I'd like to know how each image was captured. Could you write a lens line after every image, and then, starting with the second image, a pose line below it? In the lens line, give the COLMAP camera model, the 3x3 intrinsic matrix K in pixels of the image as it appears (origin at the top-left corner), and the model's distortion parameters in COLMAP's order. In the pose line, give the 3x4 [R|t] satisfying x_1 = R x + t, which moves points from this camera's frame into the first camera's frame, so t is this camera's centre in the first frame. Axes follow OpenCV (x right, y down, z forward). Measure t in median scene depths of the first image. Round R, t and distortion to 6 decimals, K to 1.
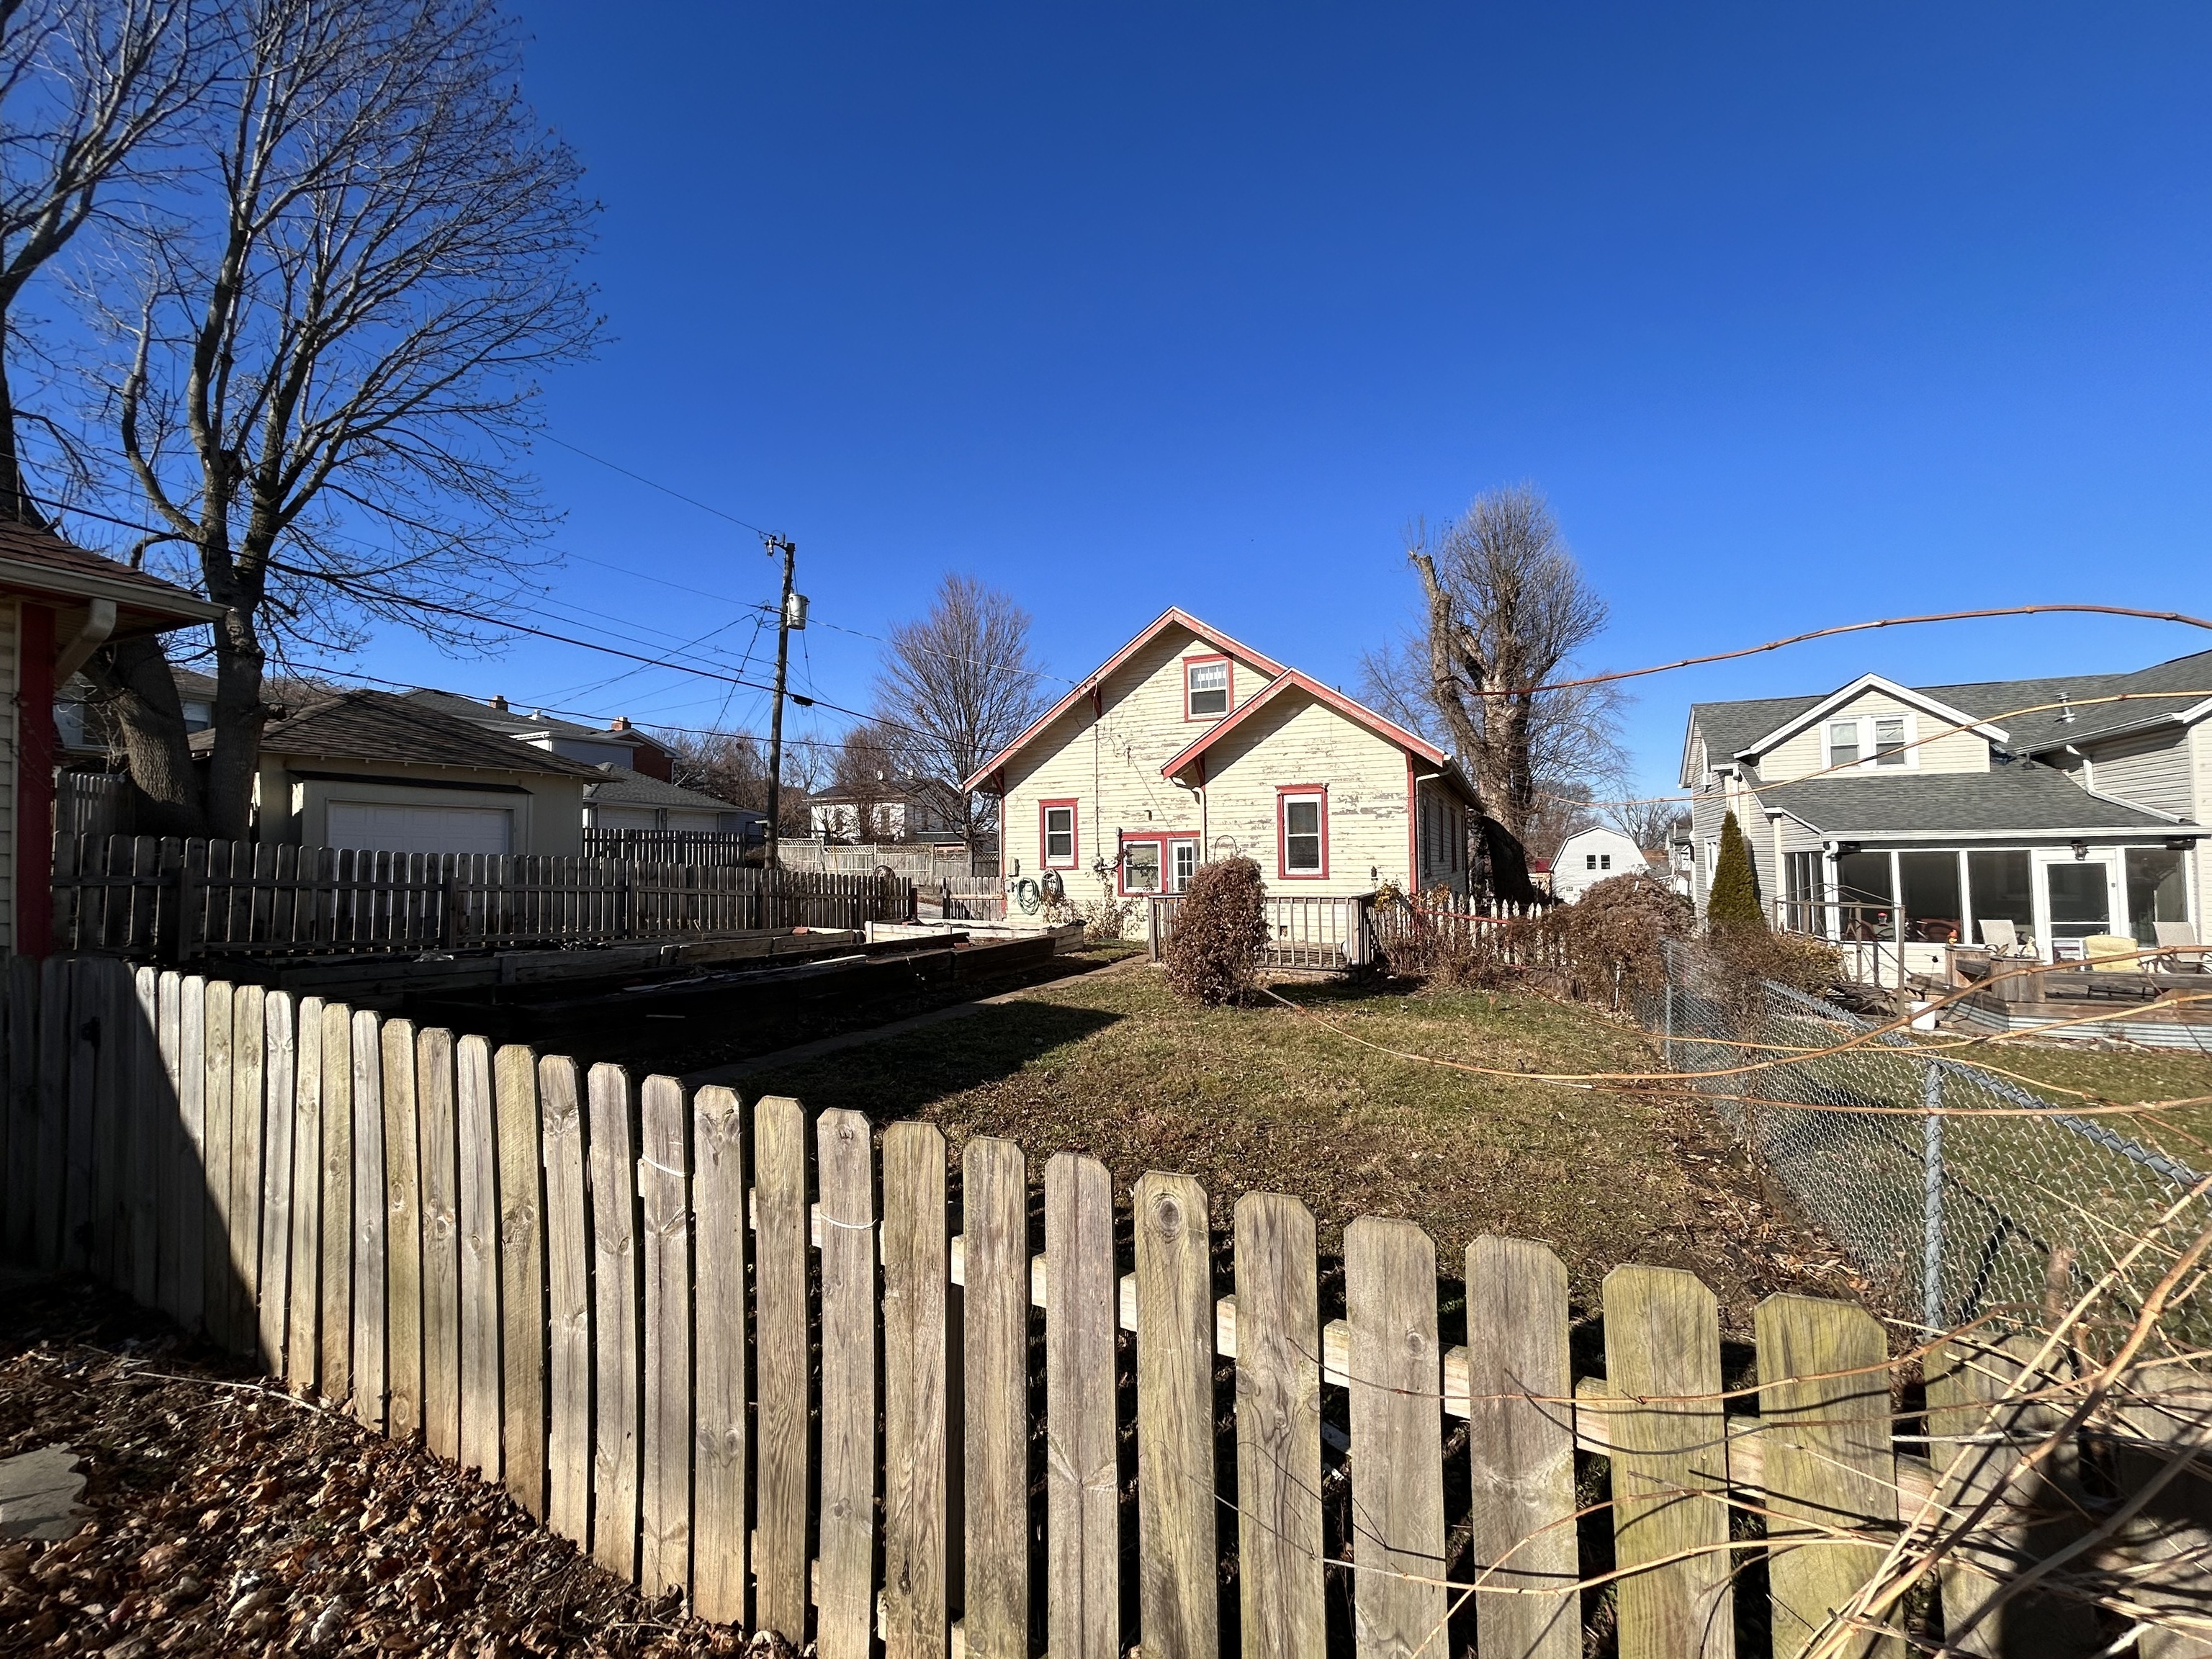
lens RADIAL K [[898.3, 0, 1109.8], [0, 898.3, 823.4], [0, 0, 1]] dist [-0.000412, 0.000346]
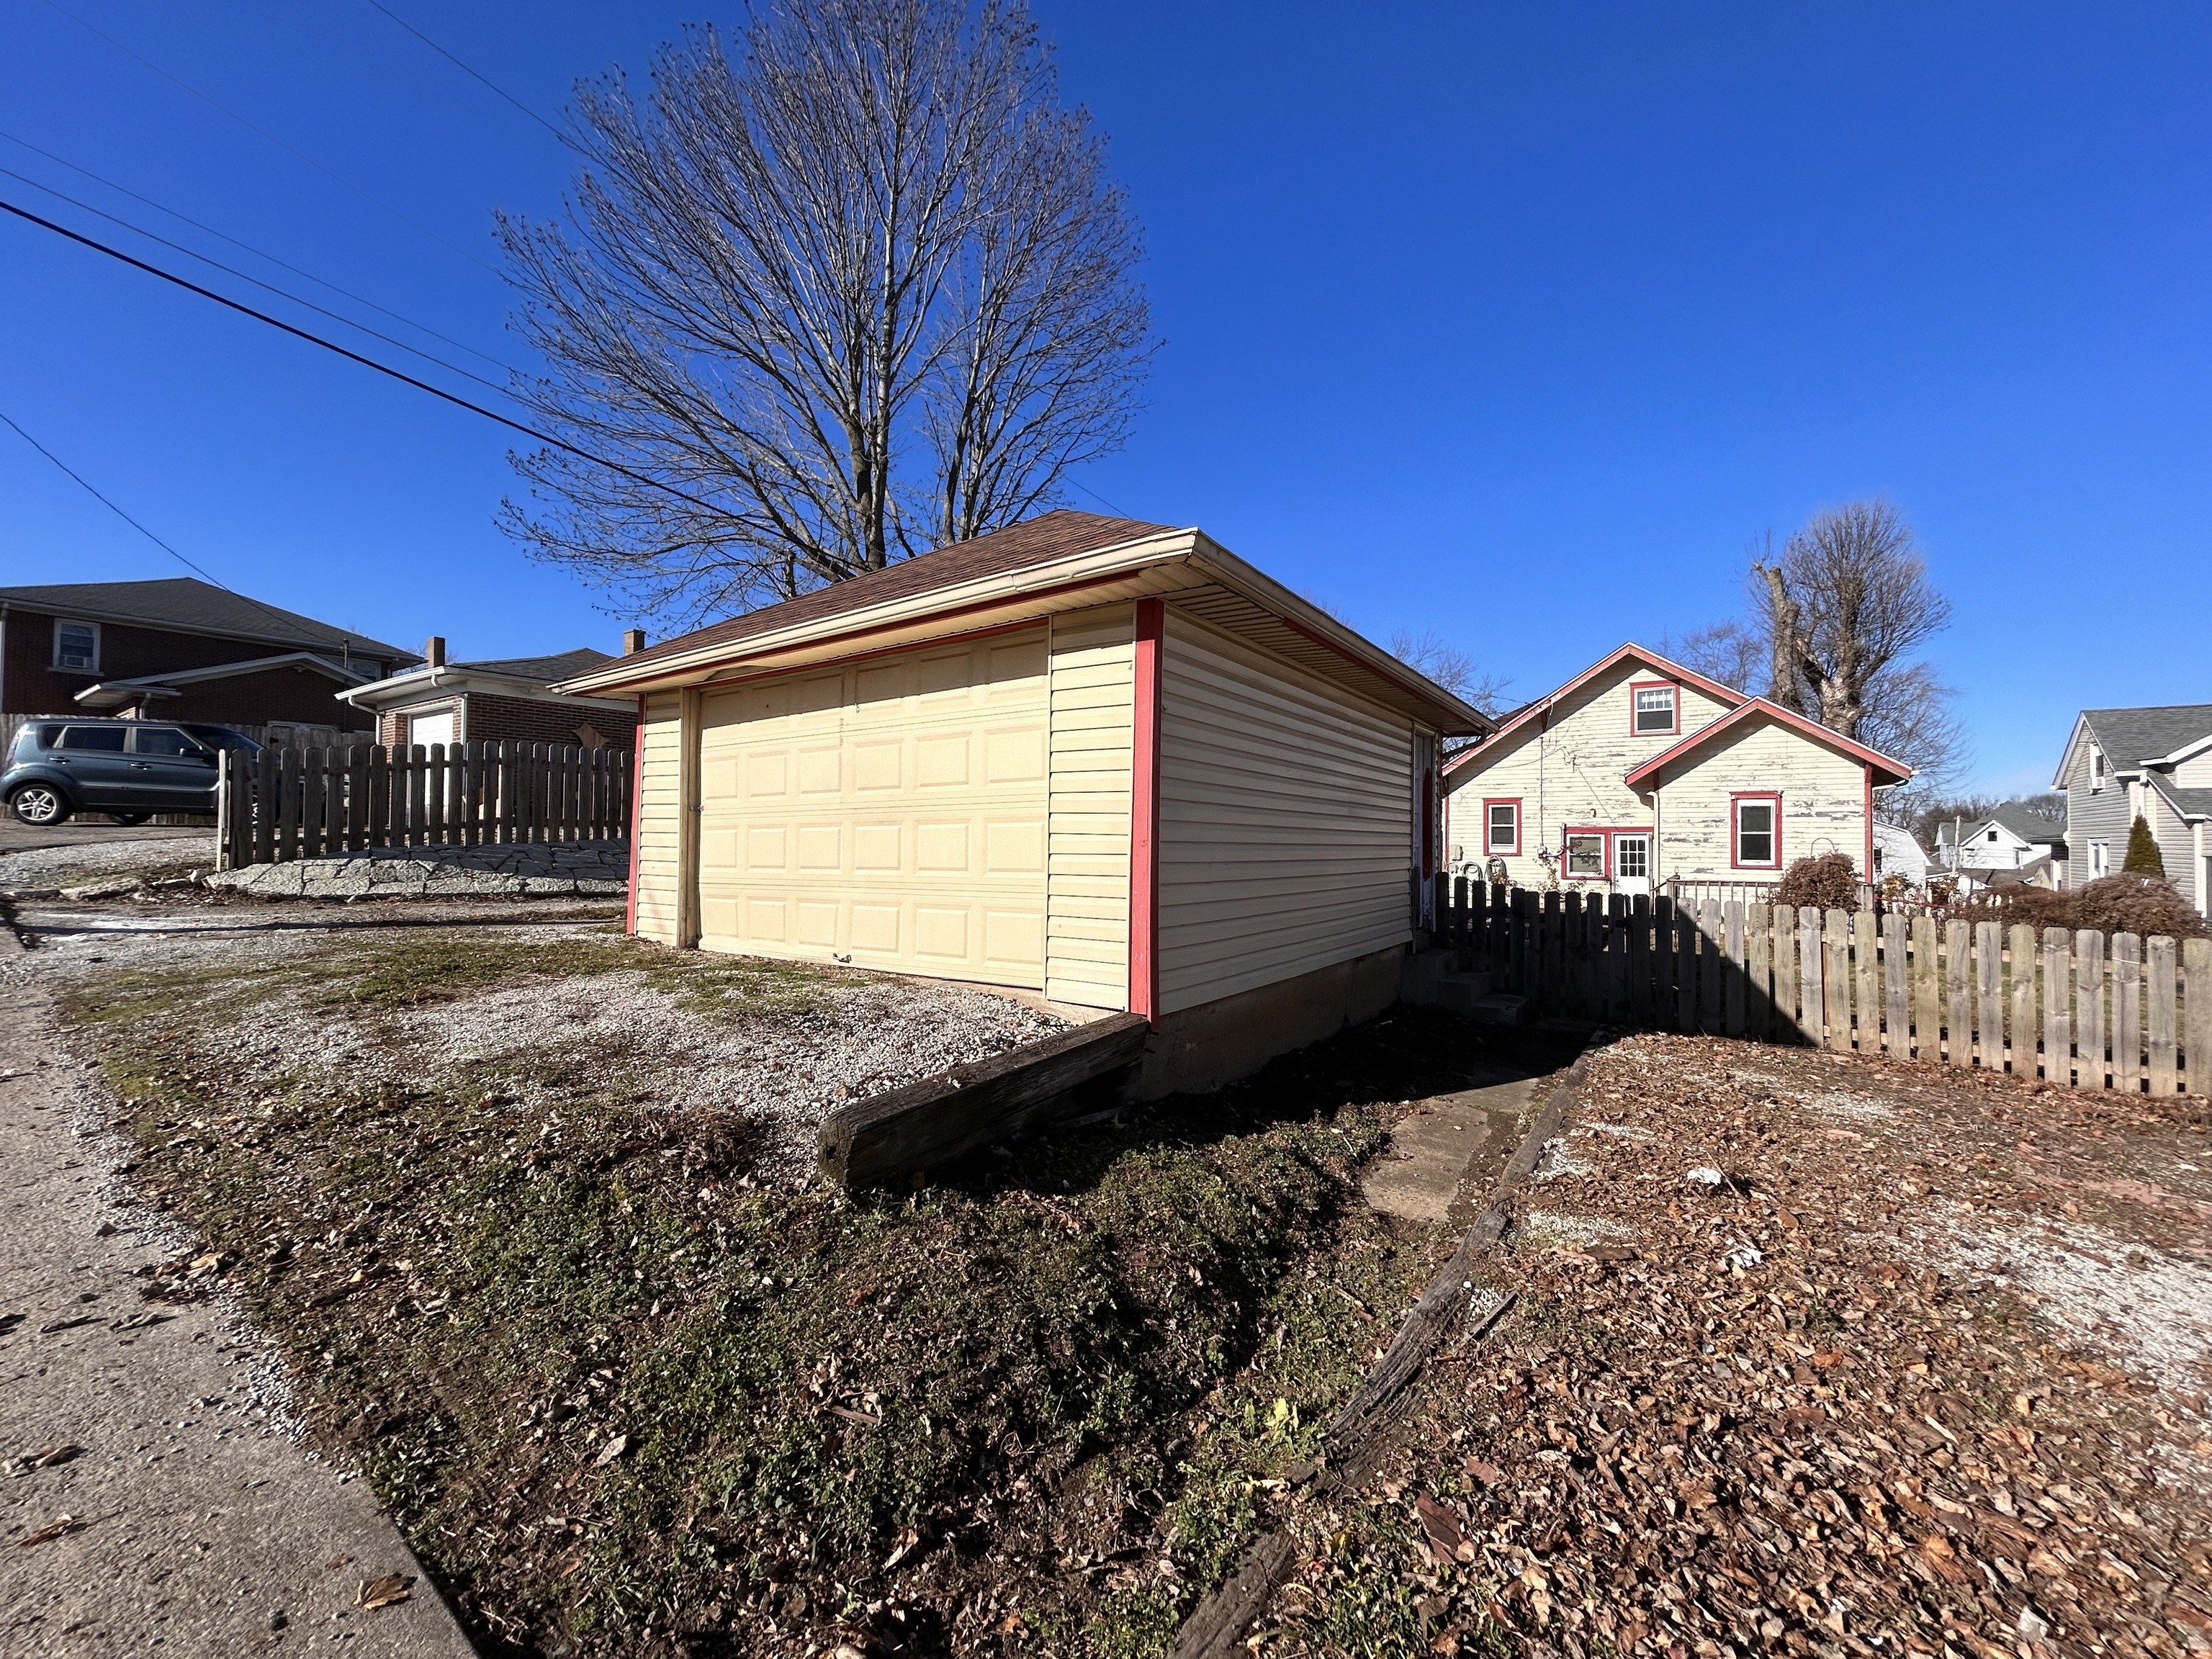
lens RADIAL K [[898.3, 0, 1108.5], [0, 898.3, 824.6], [0, 0, 1]] dist [-0.000412, 0.000346]
pose [[0.985539, 0.018028, -0.168485, -0.403970], [-0.014076, 0.999598, 0.024621, -0.014493], [0.168861, -0.021893, 0.985397, -0.312832]]
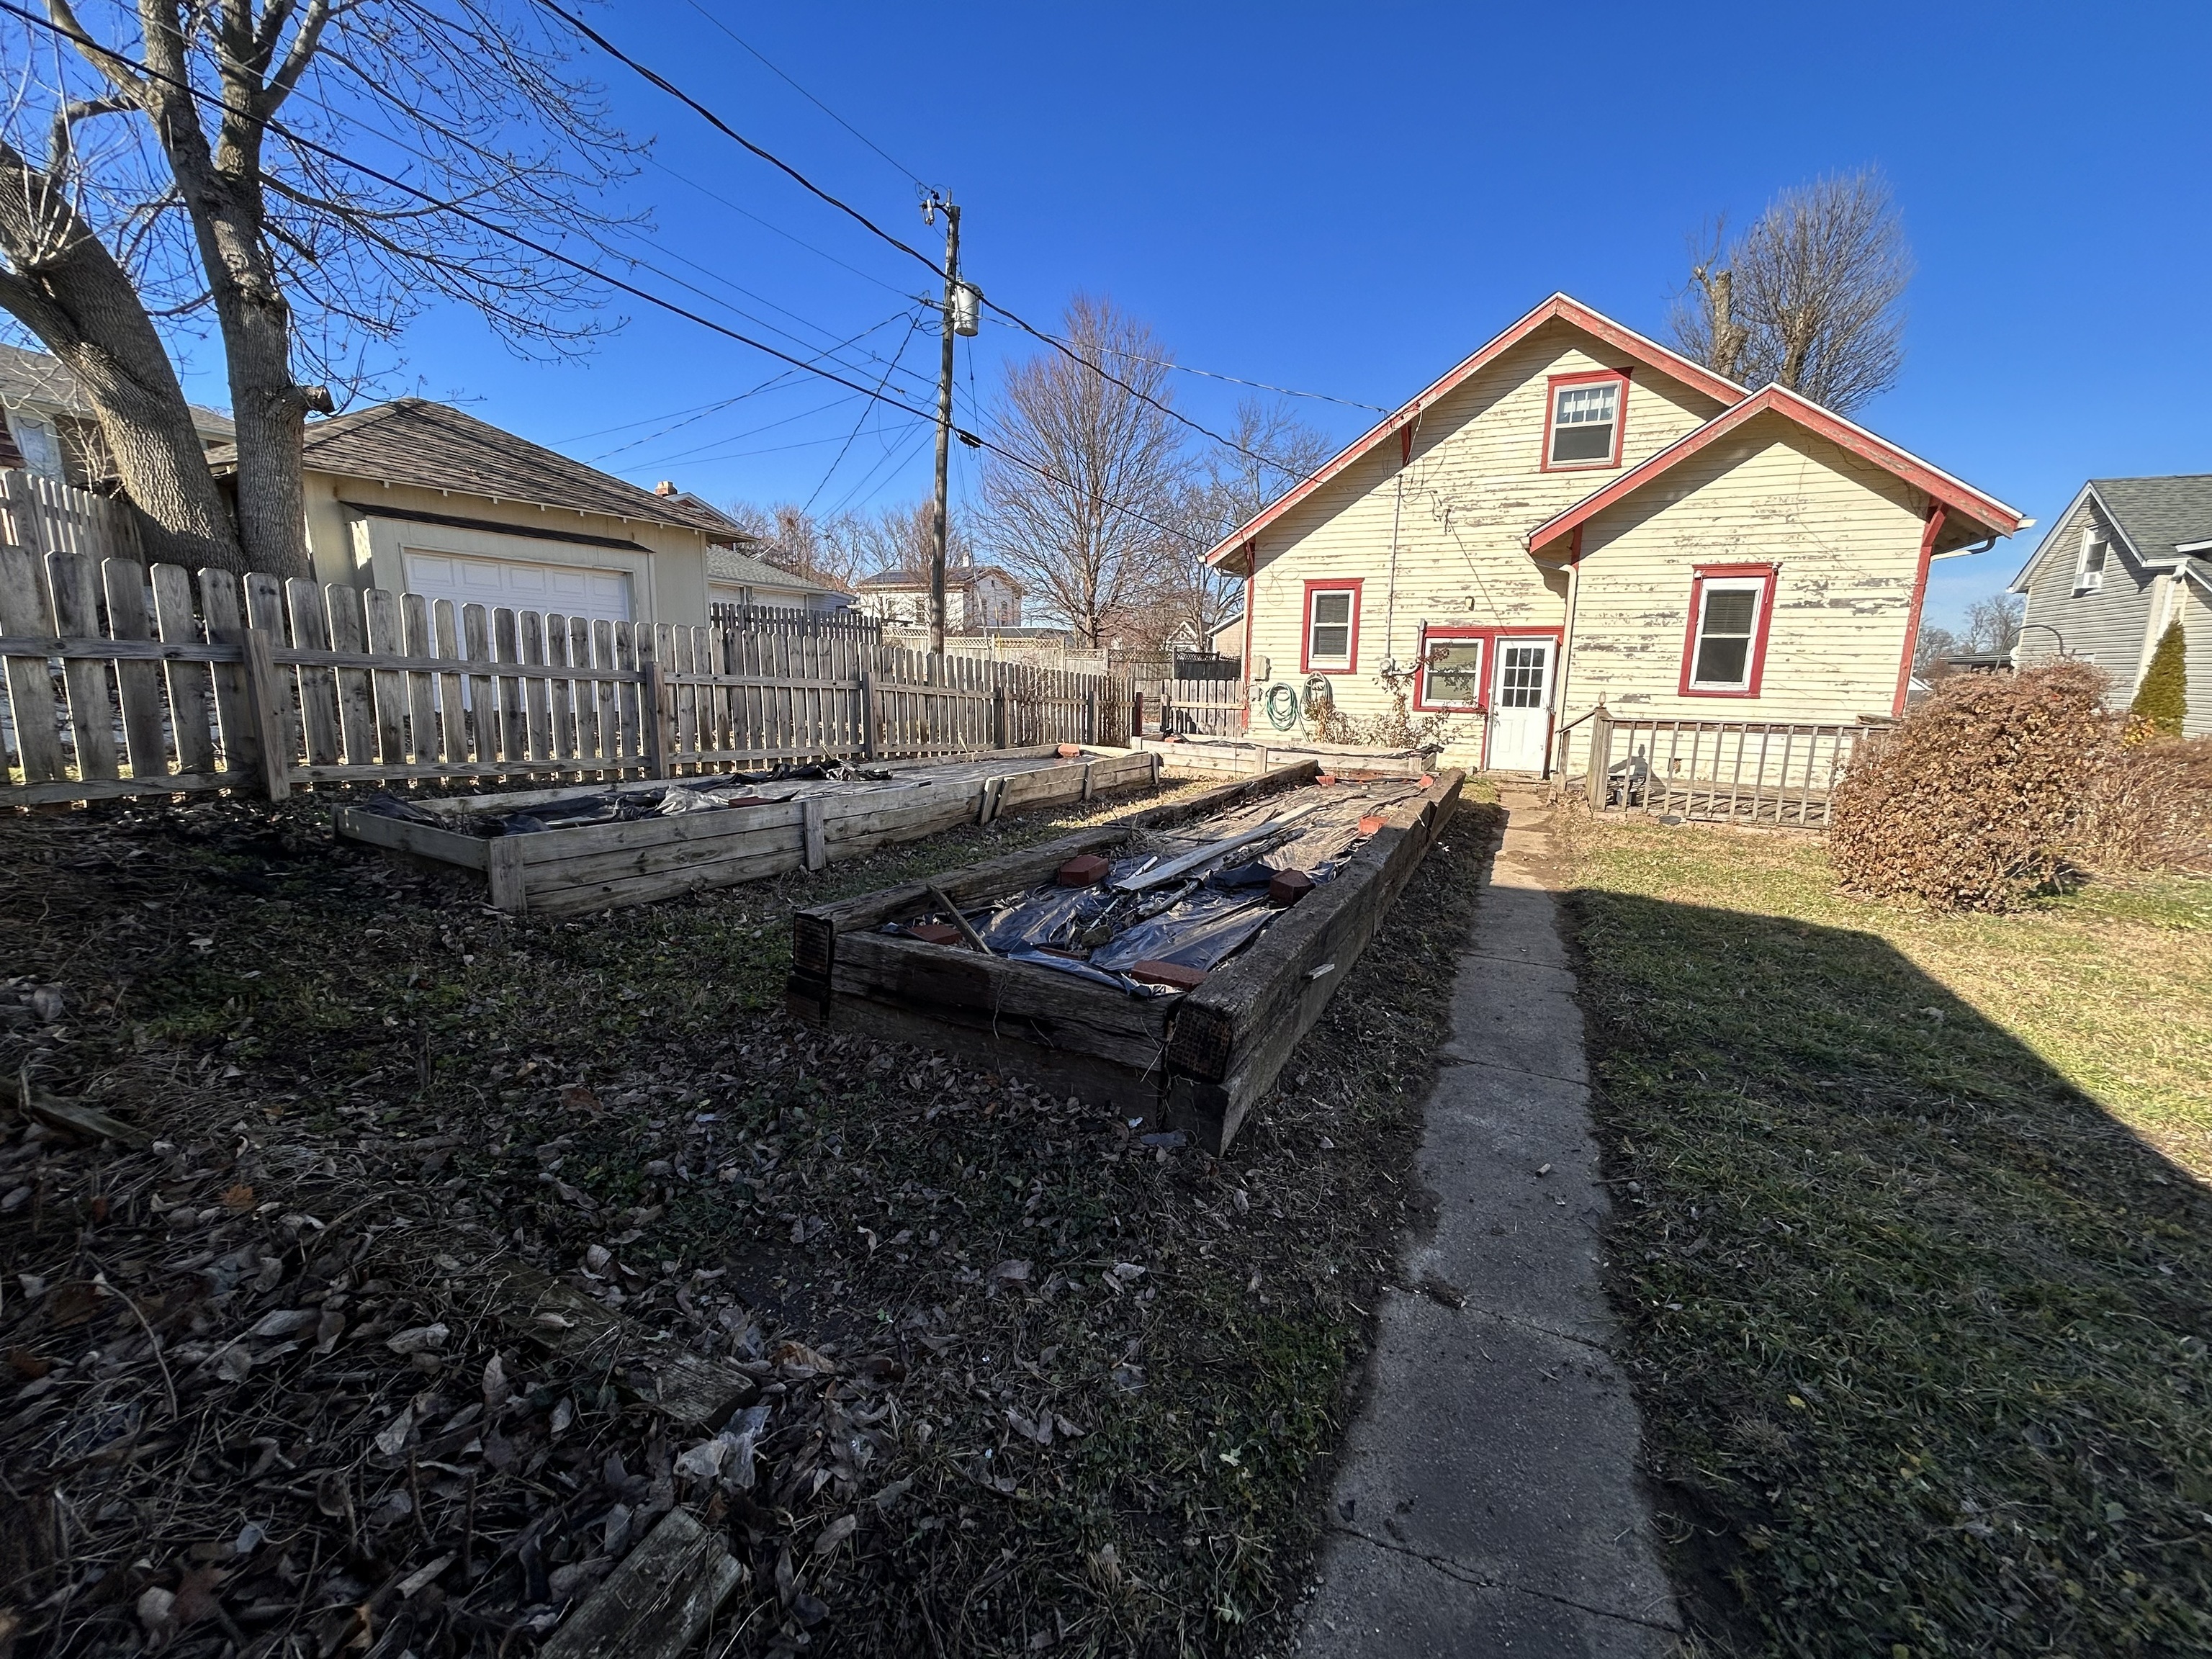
lens RADIAL K [[898.3, 0, 1106.5], [0, 898.3, 824.9], [0, 0, 1]] dist [-0.000412, 0.000346]
pose [[0.999332, 0.032251, -0.017201, -0.244774], [-0.027708, 0.975342, 0.218951, 0.015339], [0.023839, -0.218328, 0.975584, 0.224074]]
